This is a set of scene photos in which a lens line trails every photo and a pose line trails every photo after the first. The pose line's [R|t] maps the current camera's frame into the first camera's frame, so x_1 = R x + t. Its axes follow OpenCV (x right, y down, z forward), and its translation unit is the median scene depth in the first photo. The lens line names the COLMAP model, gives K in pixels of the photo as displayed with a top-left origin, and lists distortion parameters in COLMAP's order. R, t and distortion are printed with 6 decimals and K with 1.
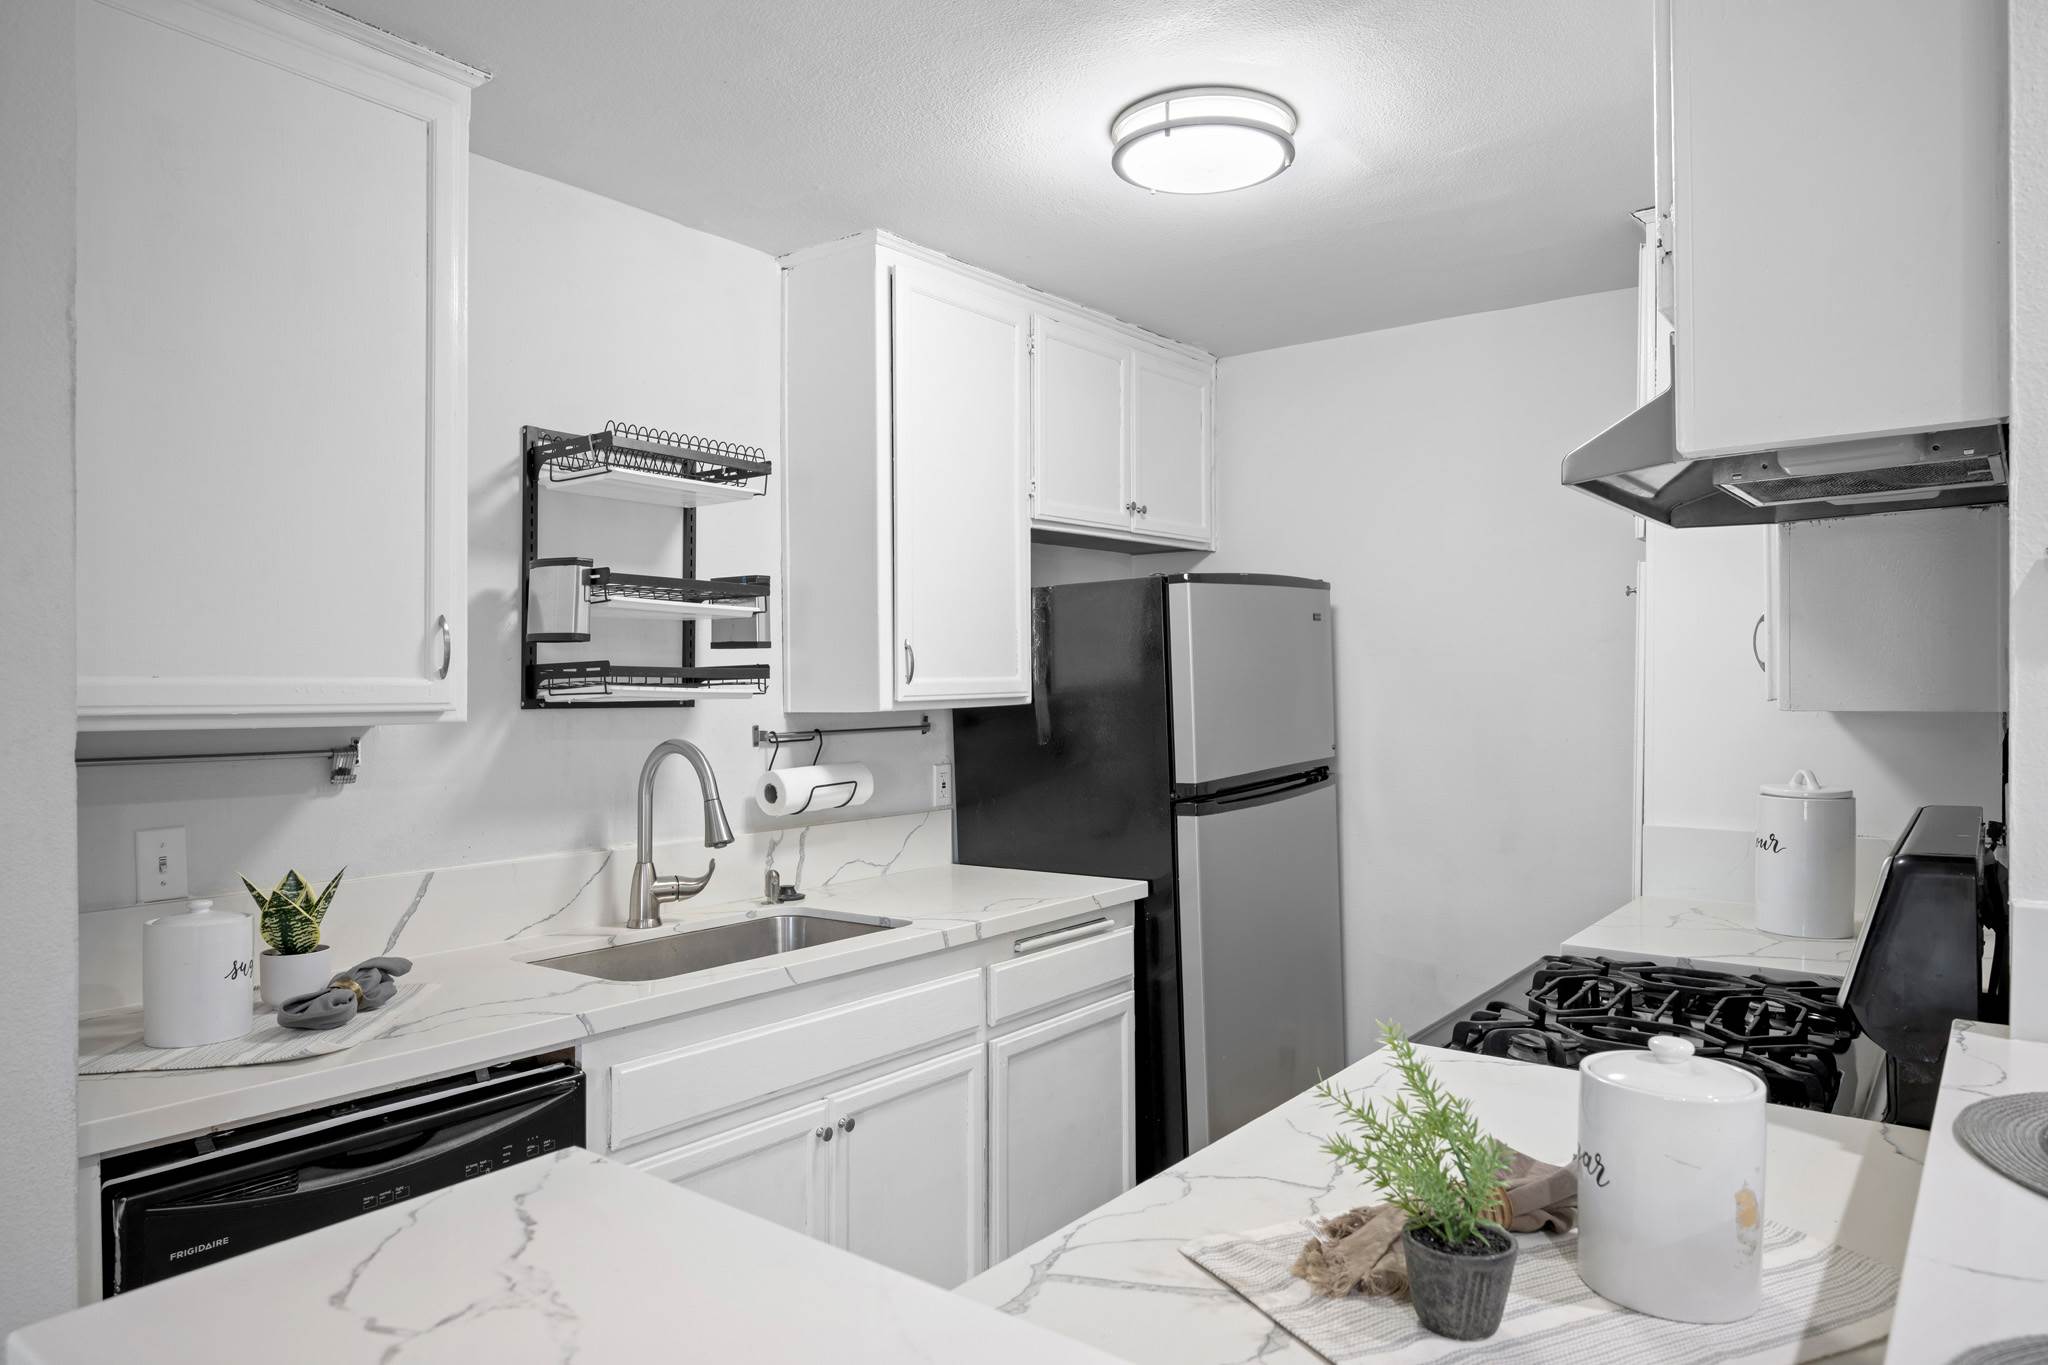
lens RADIAL K [[1290.4, 0, 1022.4], [0, 1290.4, 708.5], [0, 0, 1]] dist [0.002172, 0.000435]
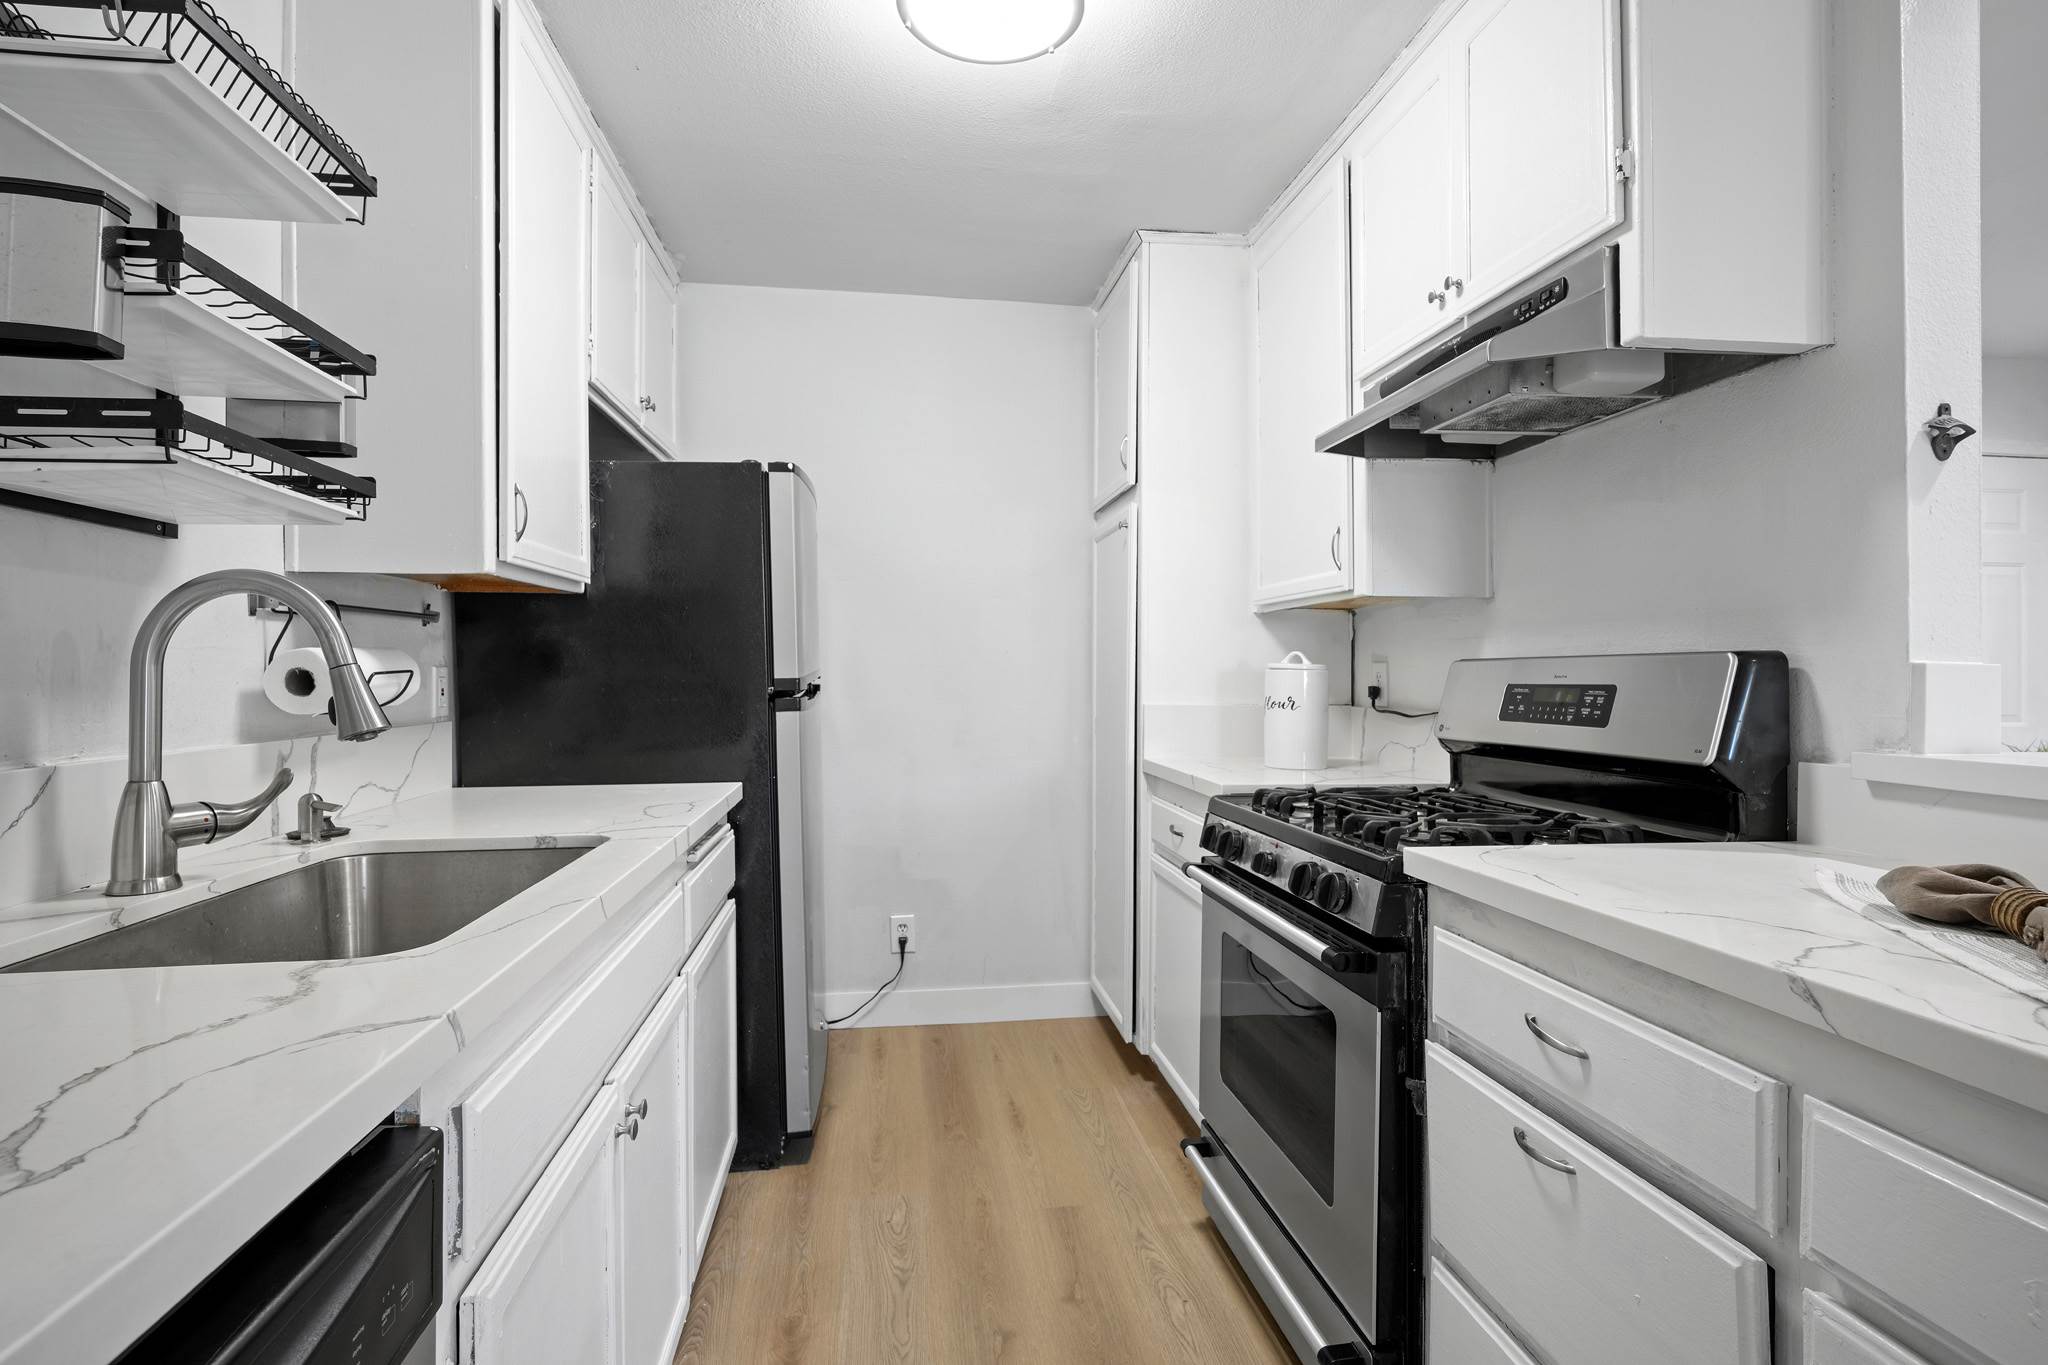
lens RADIAL K [[994.6, 0, 1024.0], [0, 994.6, 682.5], [0, 0, 1]] dist [-0.001159, -0.000332]
pose [[0.712602, 0.001288, 0.701568, -0.320977], [0.001821, 0.999992, -0.003686, 0.075914], [-0.701567, 0.003905, 0.712593, 0.397164]]
